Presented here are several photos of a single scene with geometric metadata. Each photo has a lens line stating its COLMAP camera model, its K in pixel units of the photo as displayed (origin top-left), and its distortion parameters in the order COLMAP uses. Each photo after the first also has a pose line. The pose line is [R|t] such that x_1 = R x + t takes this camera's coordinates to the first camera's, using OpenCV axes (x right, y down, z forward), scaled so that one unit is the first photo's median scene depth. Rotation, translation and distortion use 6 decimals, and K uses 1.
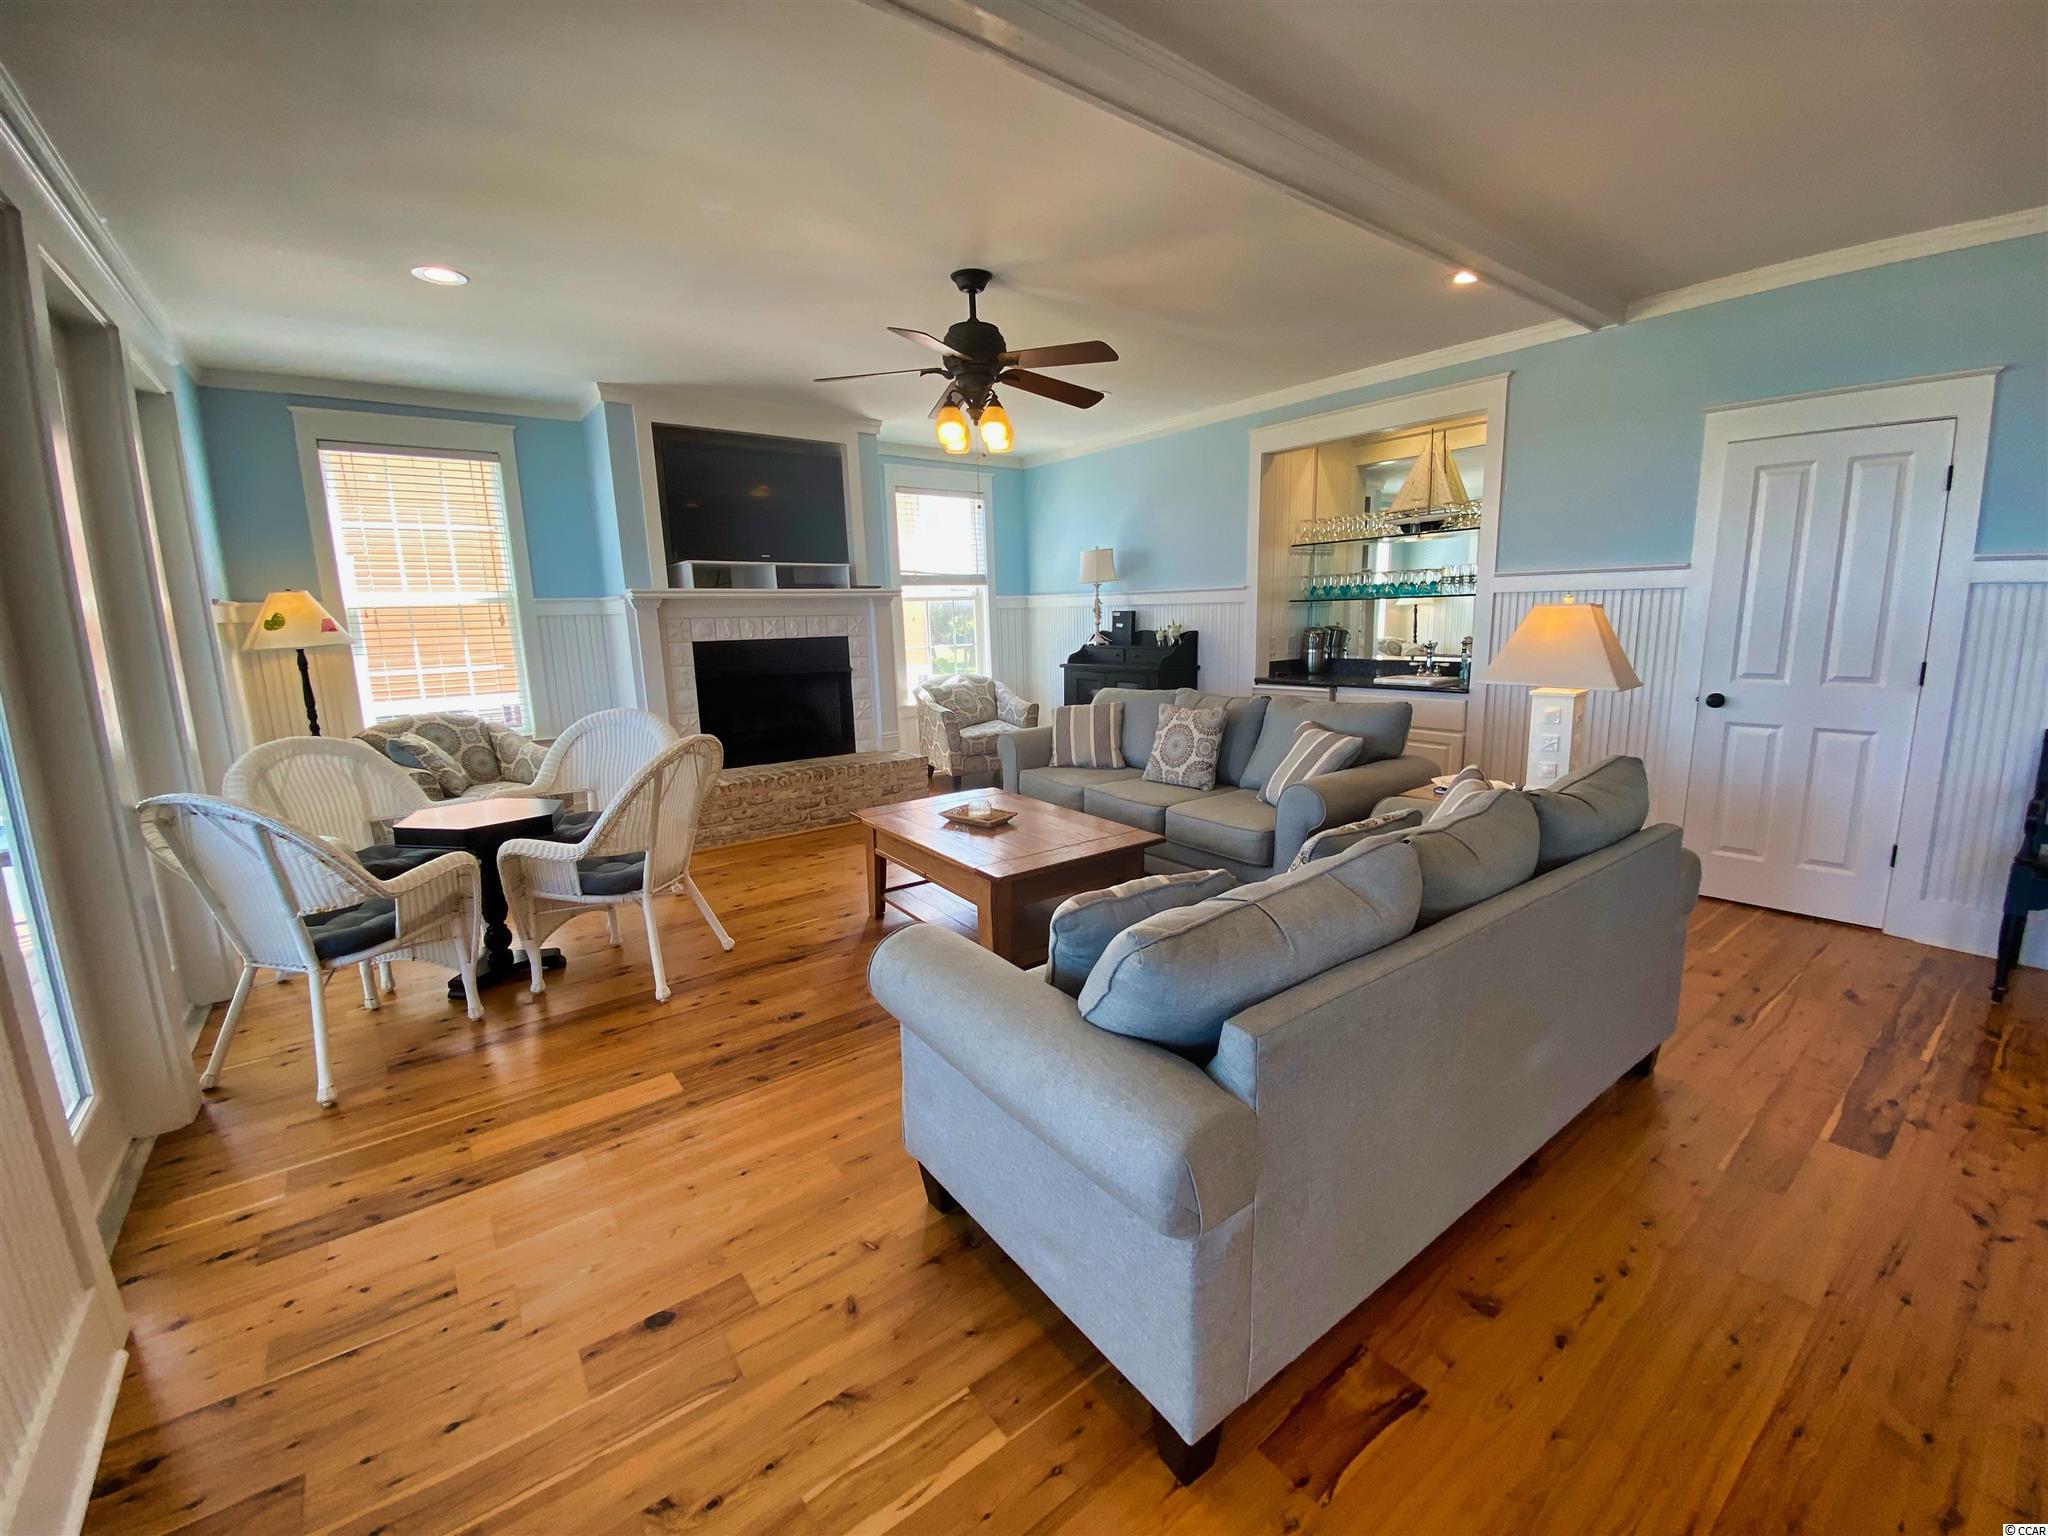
lens RADIAL K [[826.3, 0, 1030.8], [0, 826.3, 763.6], [0, 0, 1]] dist [0.023444, -0.027267]
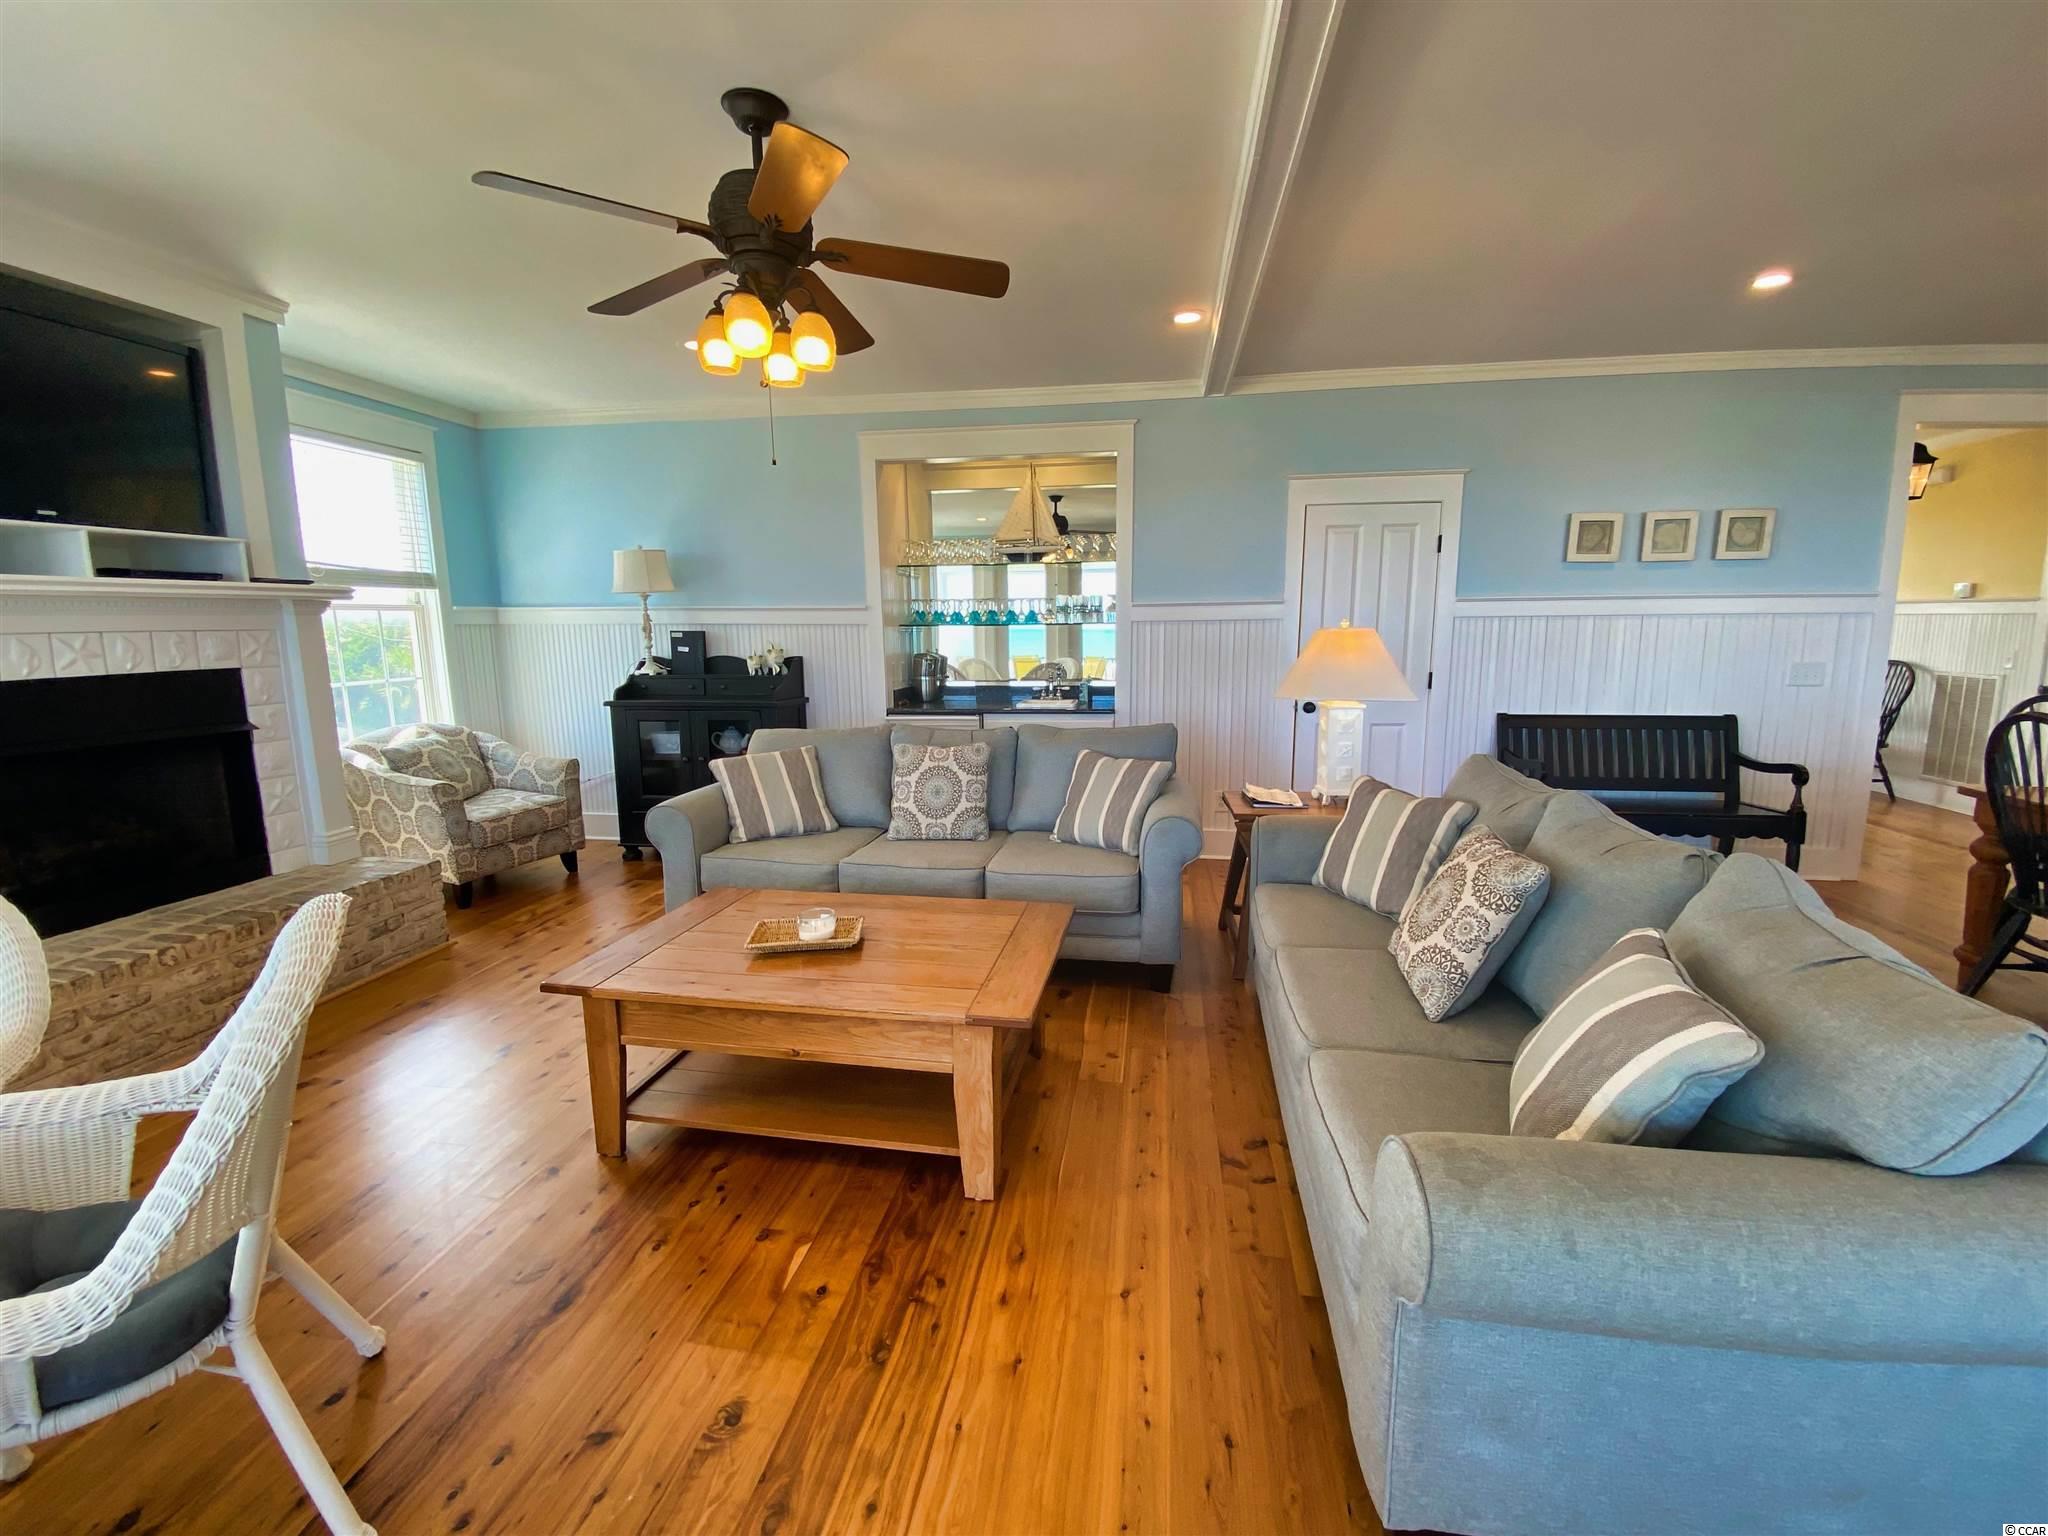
lens RADIAL K [[826.3, 0, 1030.8], [0, 826.3, 763.6], [0, 0, 1]] dist [0.023444, -0.027267]
pose [[0.711883, -0.093250, 0.696080, -0.236998], [0.117536, 0.992986, 0.012821, -0.035994], [-0.692393, 0.072688, 0.717850, 0.248479]]
